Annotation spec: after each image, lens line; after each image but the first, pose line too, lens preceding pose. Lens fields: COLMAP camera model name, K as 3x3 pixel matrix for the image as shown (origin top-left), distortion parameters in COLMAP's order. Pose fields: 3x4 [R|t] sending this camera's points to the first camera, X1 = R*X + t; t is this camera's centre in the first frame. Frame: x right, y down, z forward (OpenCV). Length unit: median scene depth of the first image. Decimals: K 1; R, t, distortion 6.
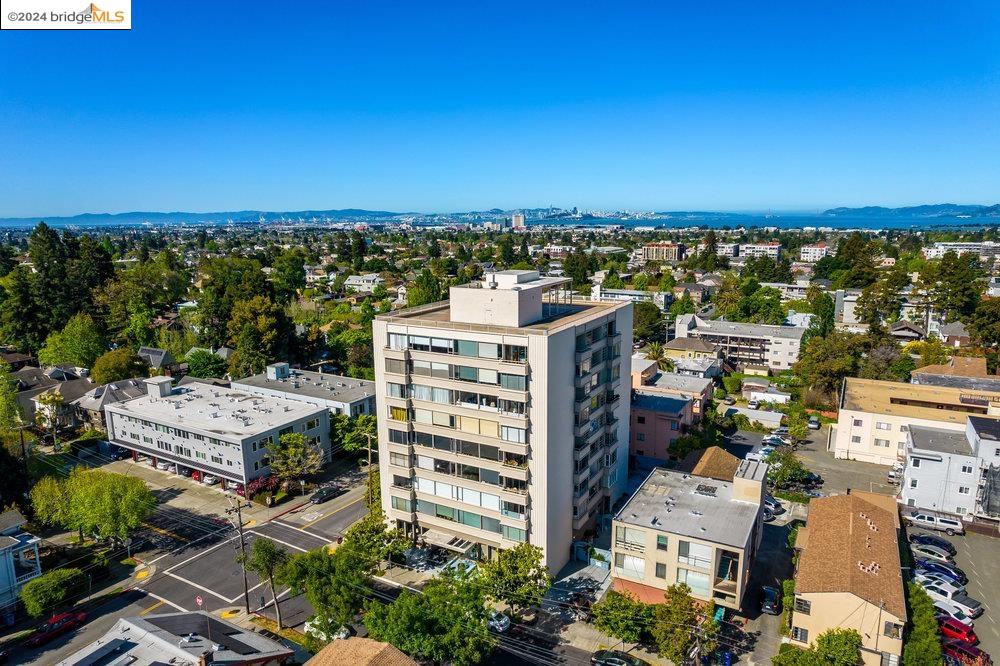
lens RADIAL K [[618.4, 0, 503.8], [0, 618.4, 355.5], [0, 0, 1]] dist [-0.038946, 0.000894]
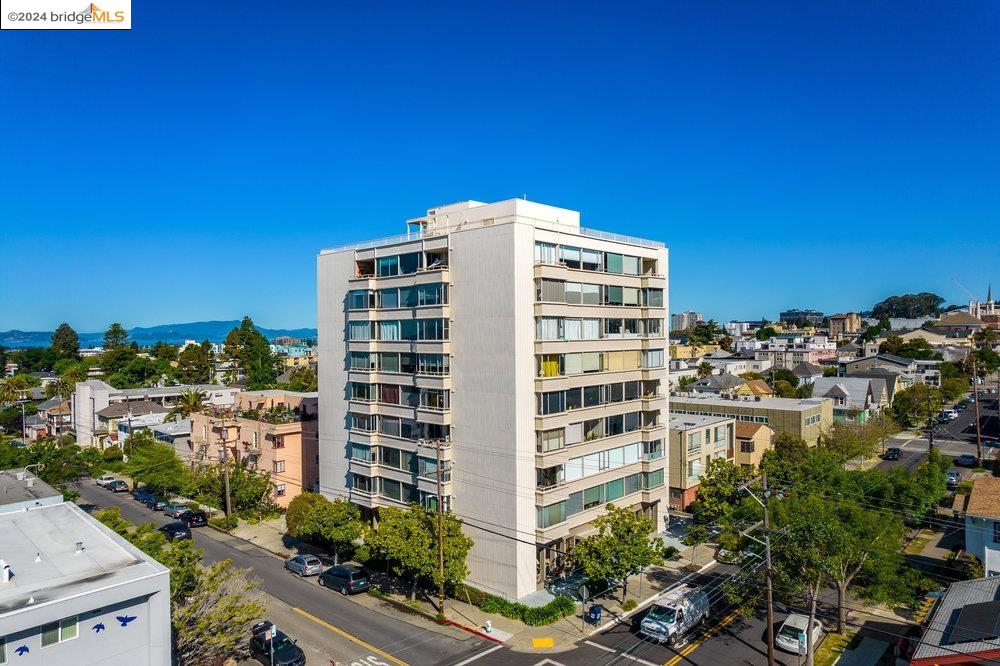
lens RADIAL K [[643.5, 0, 500.0], [0, 643.5, 333.0], [0, 0, 1]] dist [-0.084549, 0.083081]
pose [[0.246338, 0.006681, 0.969161, -0.873078], [0.215217, 0.974633, -0.061422, 0.092882], [-0.944986, 0.223711, 0.238651, 0.908484]]
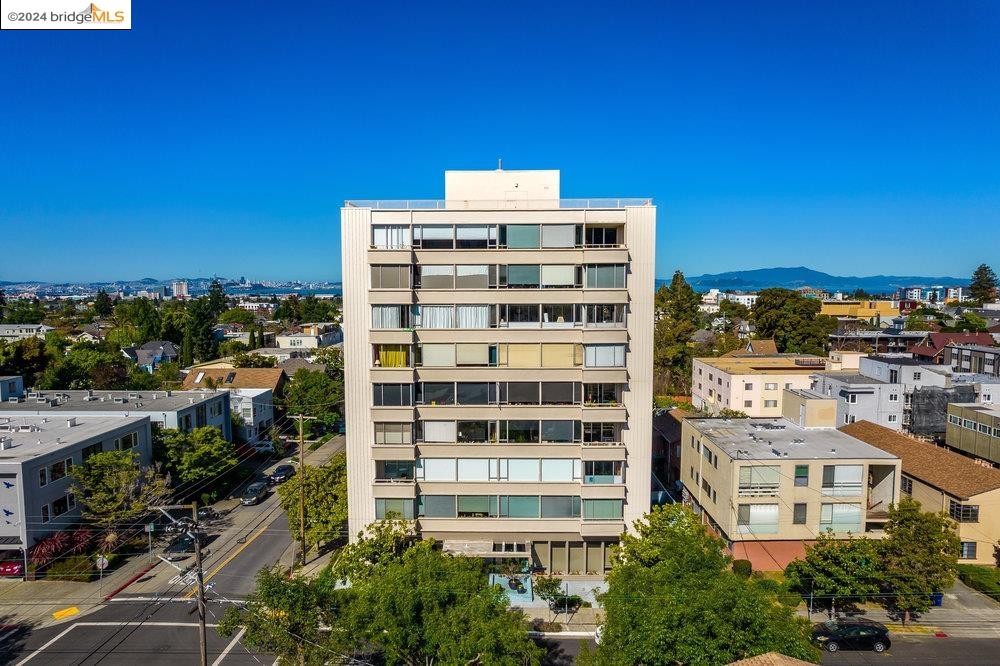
lens RADIAL K [[643.5, 0, 500.0], [0, 643.5, 333.0], [0, 0, 1]] dist [-0.084549, 0.083081]
pose [[0.885612, -0.030989, 0.463391, -0.385046], [0.096469, 0.988284, -0.118276, 0.162790], [-0.454296, 0.149449, 0.878225, 0.390502]]
